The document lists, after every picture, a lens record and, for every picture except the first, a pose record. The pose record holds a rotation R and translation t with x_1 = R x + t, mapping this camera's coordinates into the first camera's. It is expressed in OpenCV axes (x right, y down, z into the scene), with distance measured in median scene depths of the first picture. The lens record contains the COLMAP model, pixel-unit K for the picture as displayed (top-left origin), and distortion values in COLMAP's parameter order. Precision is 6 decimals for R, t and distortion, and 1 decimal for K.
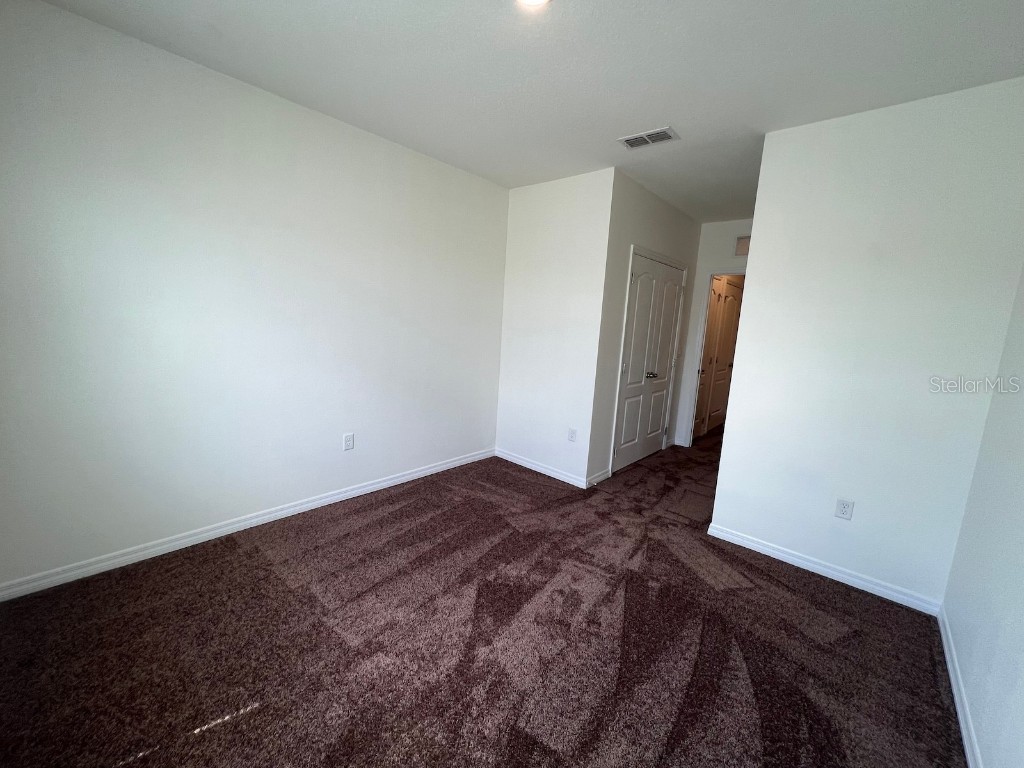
lens RADIAL K [[410.3, 0, 509.7], [0, 410.3, 385.8], [0, 0, 1]] dist [-0.000779, 0.000575]
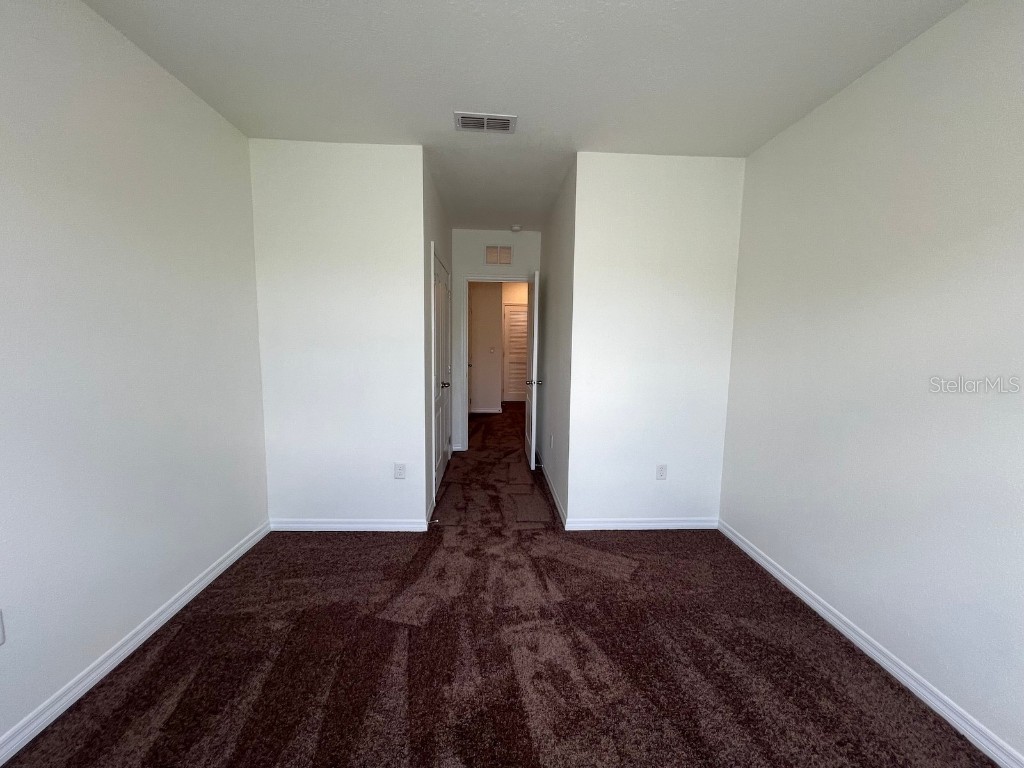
lens RADIAL K [[410.3, 0, 509.7], [0, 410.3, 385.8], [0, 0, 1]] dist [-0.000779, 0.000575]
pose [[0.707858, -0.127346, 0.694780, -0.280050], [0.135199, 0.989855, 0.043686, -0.062333], [-0.693295, 0.063010, 0.717894, 0.319763]]
